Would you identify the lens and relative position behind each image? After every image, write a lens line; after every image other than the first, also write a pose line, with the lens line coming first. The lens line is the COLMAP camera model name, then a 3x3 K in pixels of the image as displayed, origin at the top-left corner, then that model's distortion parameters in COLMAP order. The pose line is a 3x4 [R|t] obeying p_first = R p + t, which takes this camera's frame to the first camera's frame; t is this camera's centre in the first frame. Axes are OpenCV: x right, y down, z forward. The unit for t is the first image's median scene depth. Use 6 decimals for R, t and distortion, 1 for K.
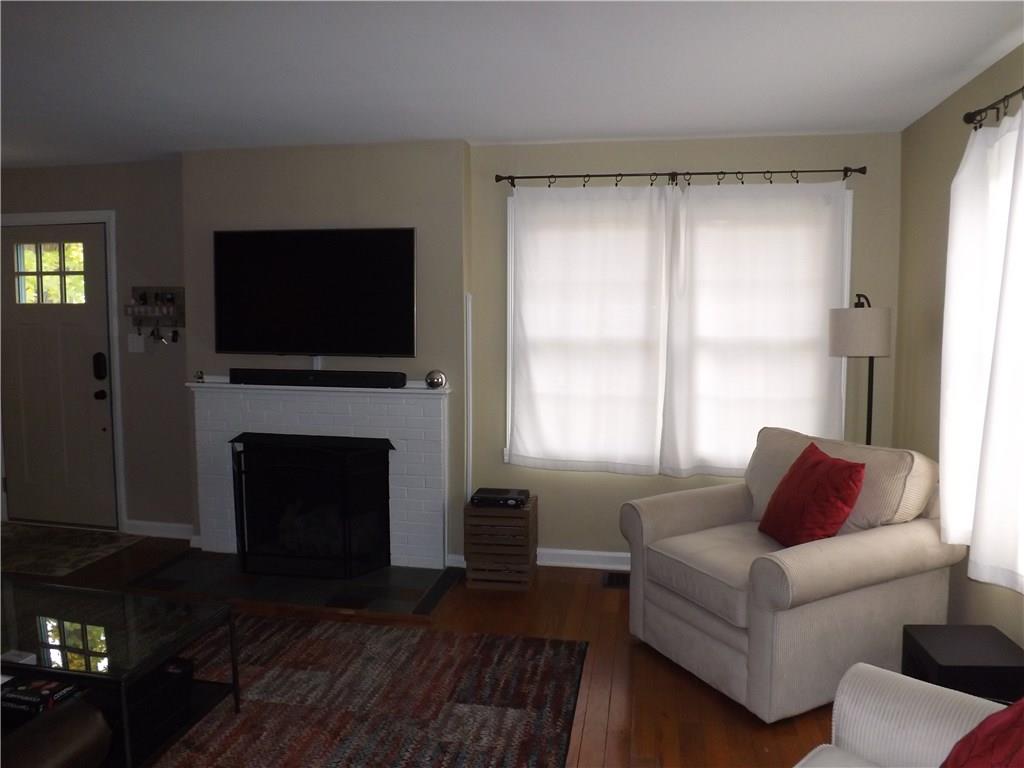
lens RADIAL K [[746.5, 0, 512.1], [0, 746.5, 380.4], [0, 0, 1]] dist [-0.059868, 0.016287]
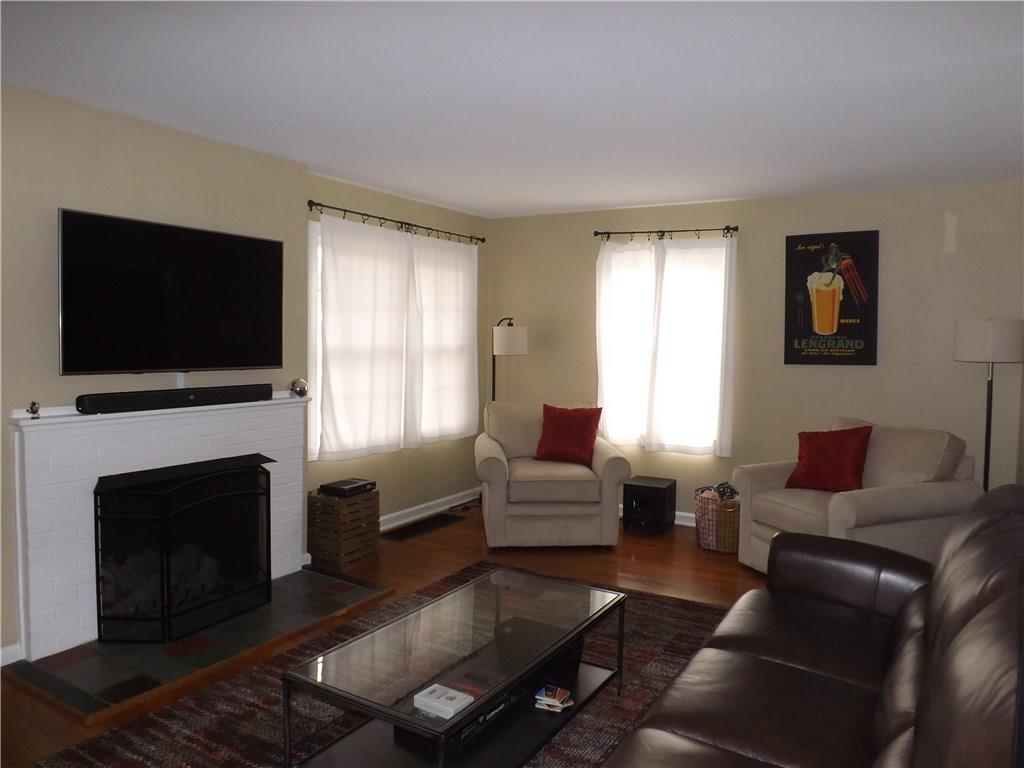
lens RADIAL K [[746.5, 0, 514.7], [0, 746.5, 382.4], [0, 0, 1]] dist [-0.059868, 0.016287]
pose [[0.349636, -0.058669, 0.935047, -0.965903], [0.069345, 0.996920, 0.036621, -0.026520], [-0.934316, 0.052037, 0.352627, 0.344554]]
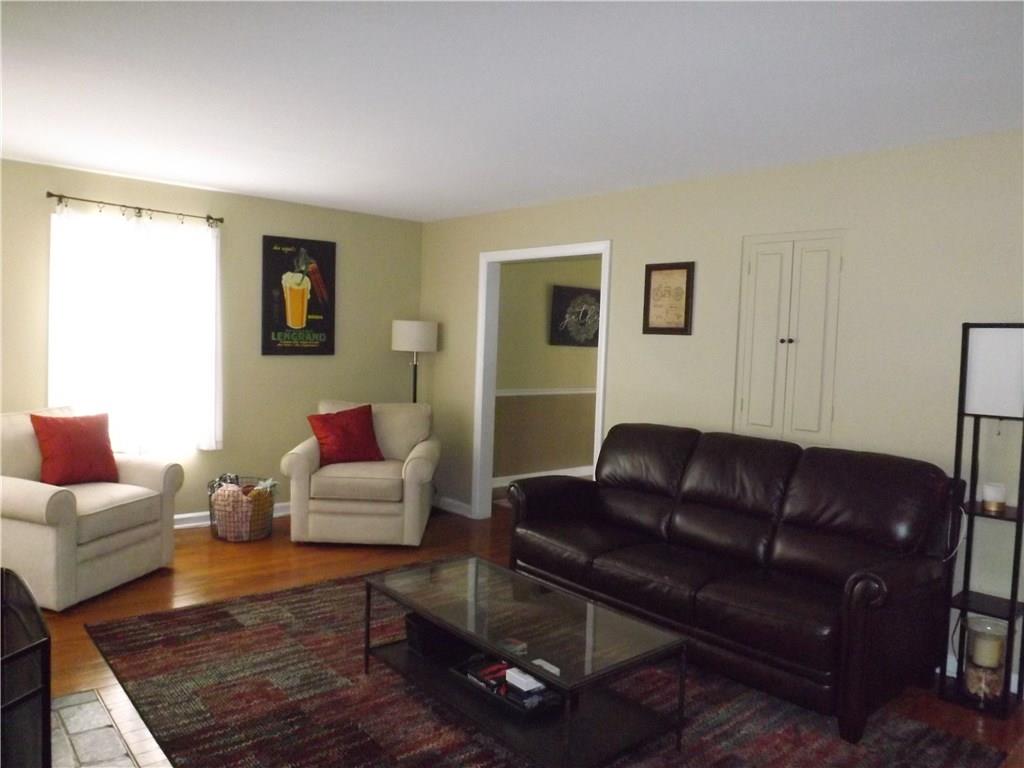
lens RADIAL K [[746.5, 0, 511.3], [0, 746.5, 381.6], [0, 0, 1]] dist [-0.059868, 0.016287]
pose [[-0.777334, -0.073806, 0.624743, -0.822029], [0.009003, 0.991687, 0.128359, -0.101416], [-0.629024, 0.105402, -0.770208, 1.123784]]
